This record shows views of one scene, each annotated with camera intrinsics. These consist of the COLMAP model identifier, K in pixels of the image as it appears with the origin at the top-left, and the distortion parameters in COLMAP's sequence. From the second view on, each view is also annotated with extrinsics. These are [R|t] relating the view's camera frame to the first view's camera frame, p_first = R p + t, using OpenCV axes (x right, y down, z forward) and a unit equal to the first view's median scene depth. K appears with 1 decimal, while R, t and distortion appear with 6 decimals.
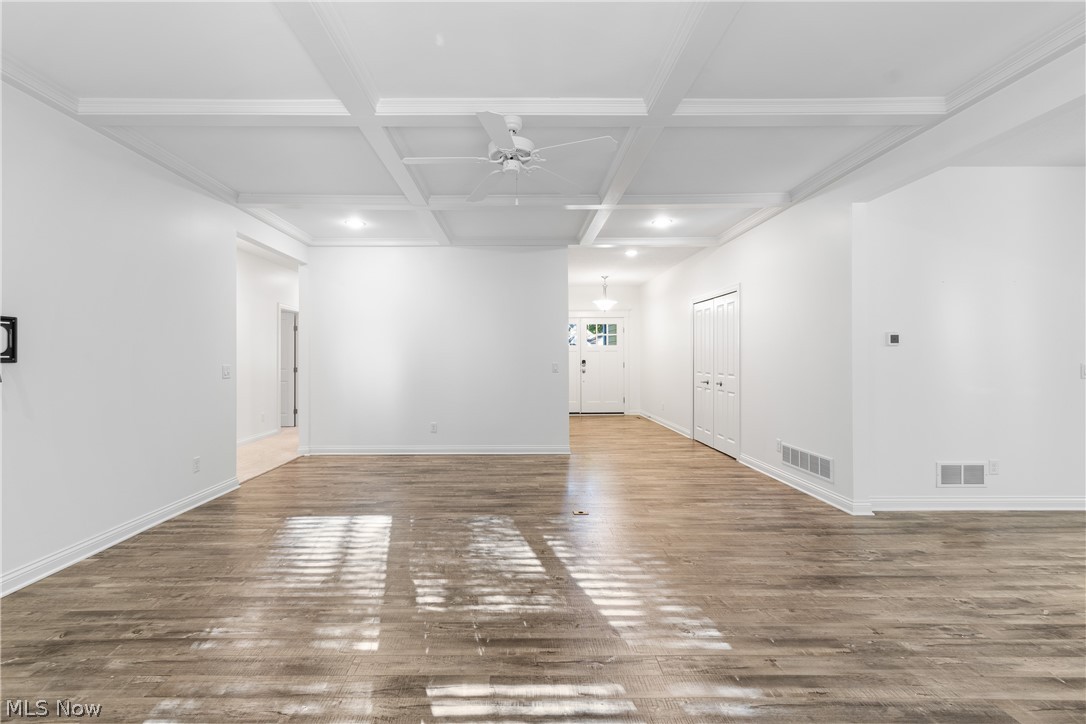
lens RADIAL K [[486.0, 0, 533.5], [0, 486.0, 358.3], [0, 0, 1]] dist [0.002986, -0.000900]
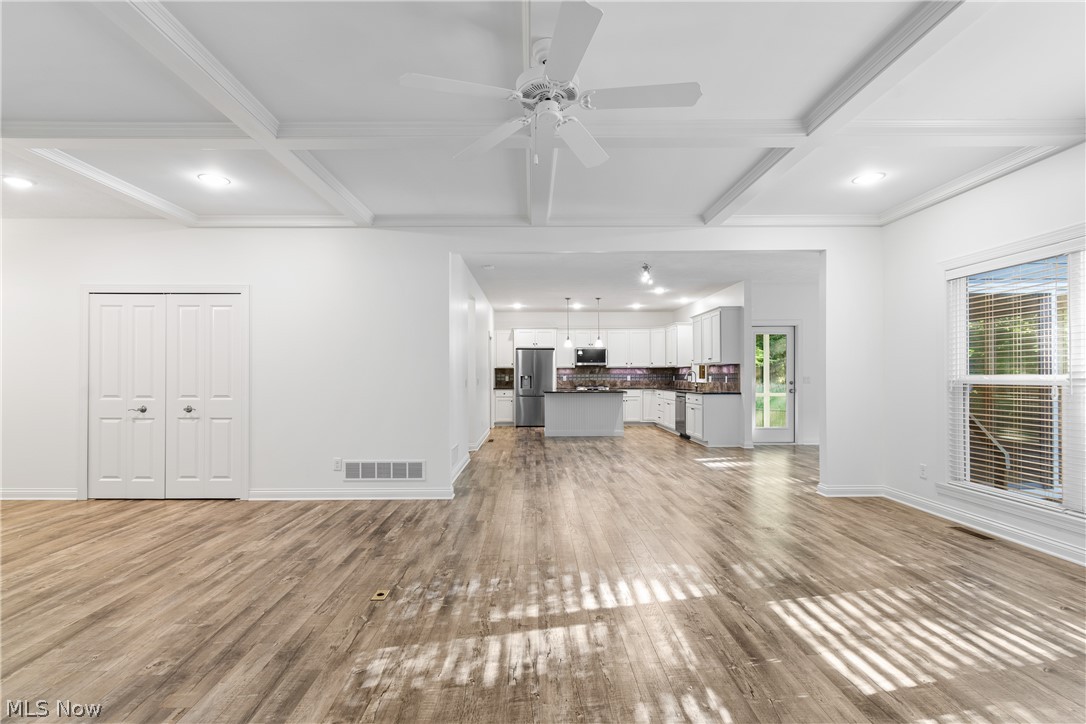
lens RADIAL K [[486.0, 0, 518.9], [0, 486.0, 378.2], [0, 0, 1]] dist [0.002986, -0.000900]
pose [[0.038498, -0.003605, 0.999252, -0.768429], [0.002094, 0.999992, 0.003527, 0.007298], [-0.999256, 0.001956, 0.038506, 1.010022]]
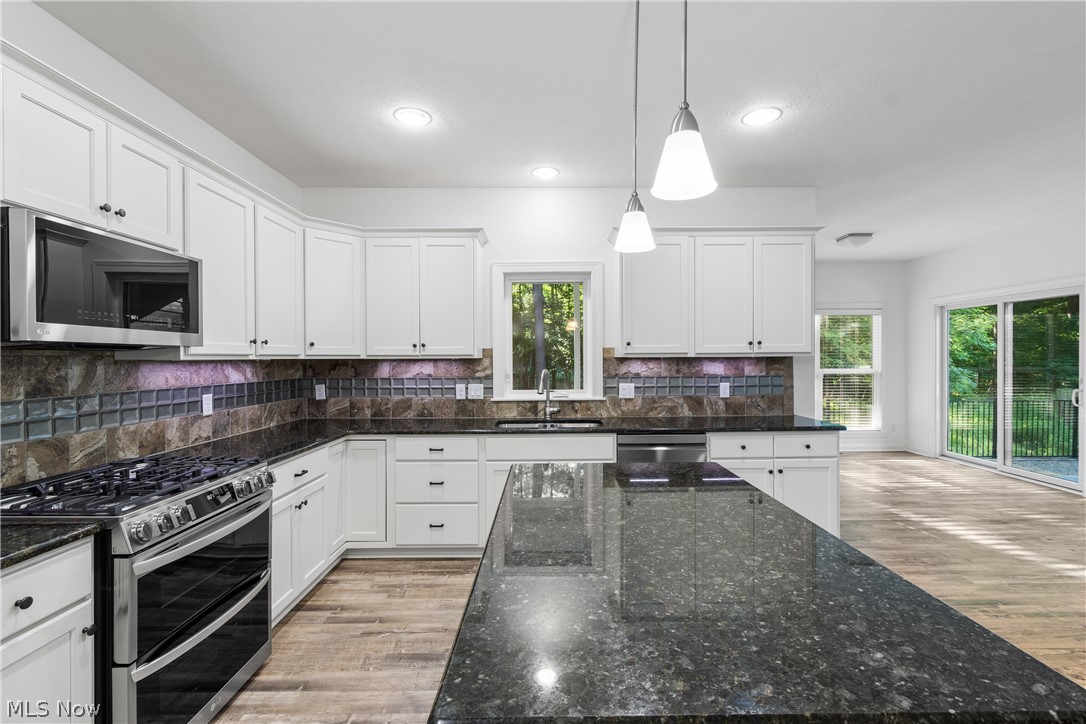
lens RADIAL K [[486.0, 0, 552.2], [0, 486.0, 360.7], [0, 0, 1]] dist [0.002986, -0.000900]
pose [[-0.999908, 0.008874, -0.010266, 2.573650], [0.008822, 0.999948, 0.005100, -0.058919], [0.010310, 0.005009, -0.999934, 1.193062]]
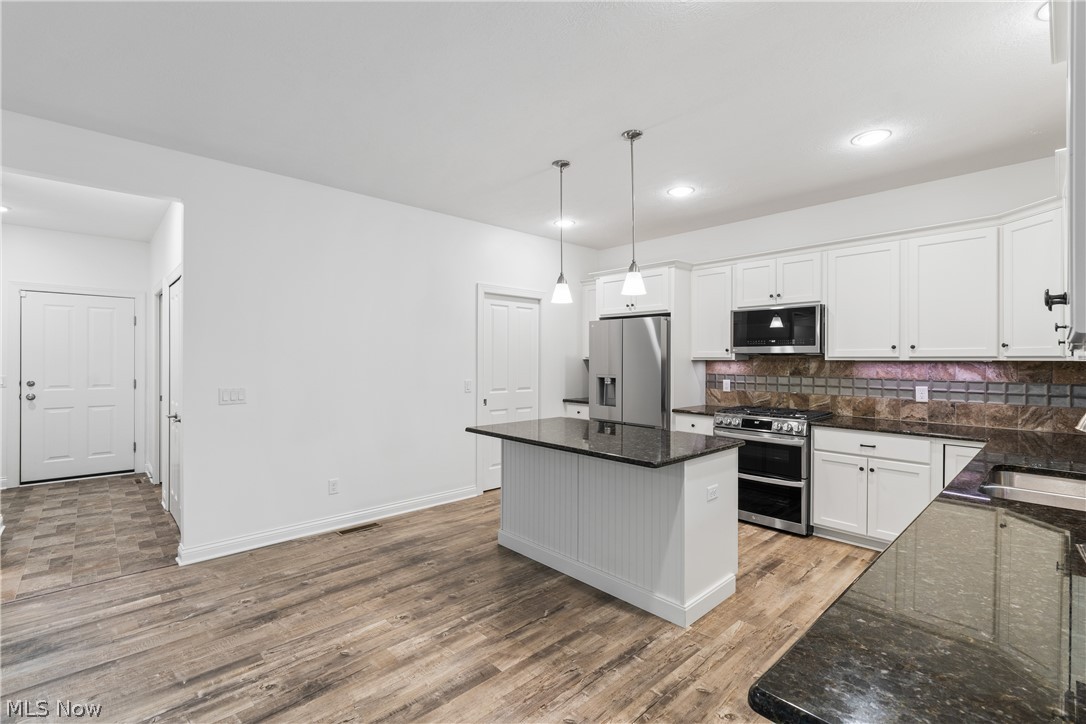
lens RADIAL K [[486.0, 0, 545.0], [0, 486.0, 349.2], [0, 0, 1]] dist [0.002986, -0.000900]
pose [[0.736797, 0.024158, 0.675683, 1.677395], [-0.009315, 0.999629, -0.025583, -0.049844], [-0.676050, 0.012555, 0.736748, 0.005589]]
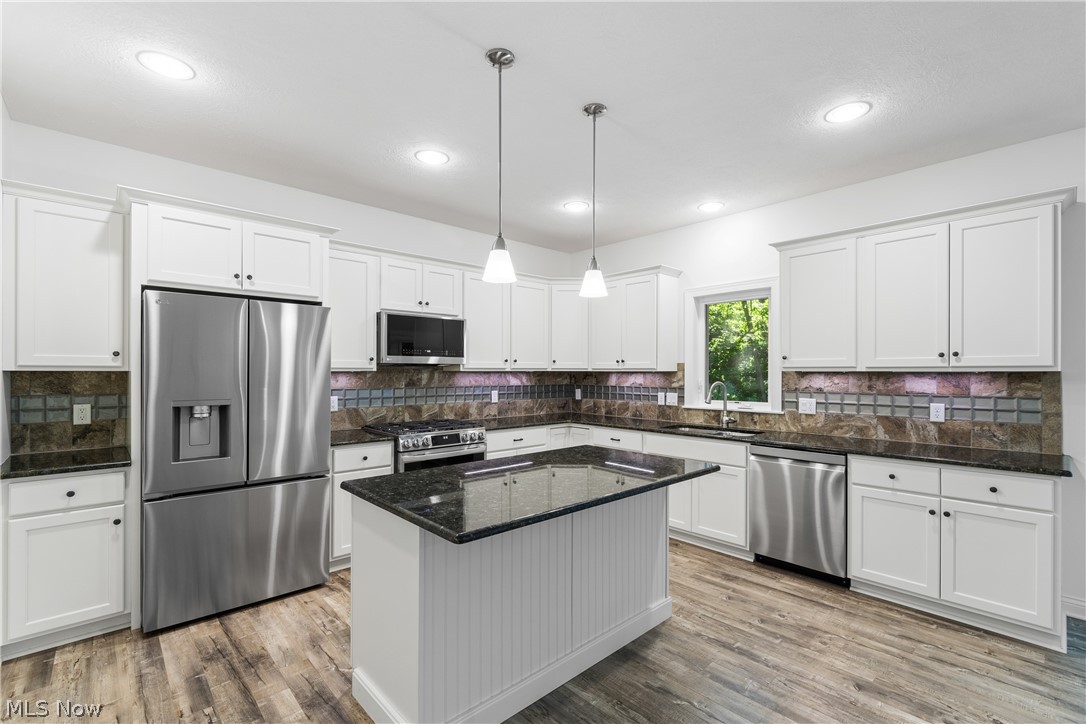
lens RADIAL K [[486.0, 0, 549.7], [0, 486.0, 368.5], [0, 0, 1]] dist [0.002986, -0.000900]
pose [[-0.679818, 0.006915, 0.733349, 1.902427], [0.000243, 0.999958, -0.009203, -0.055662], [-0.733381, -0.006079, -0.679791, 1.236122]]
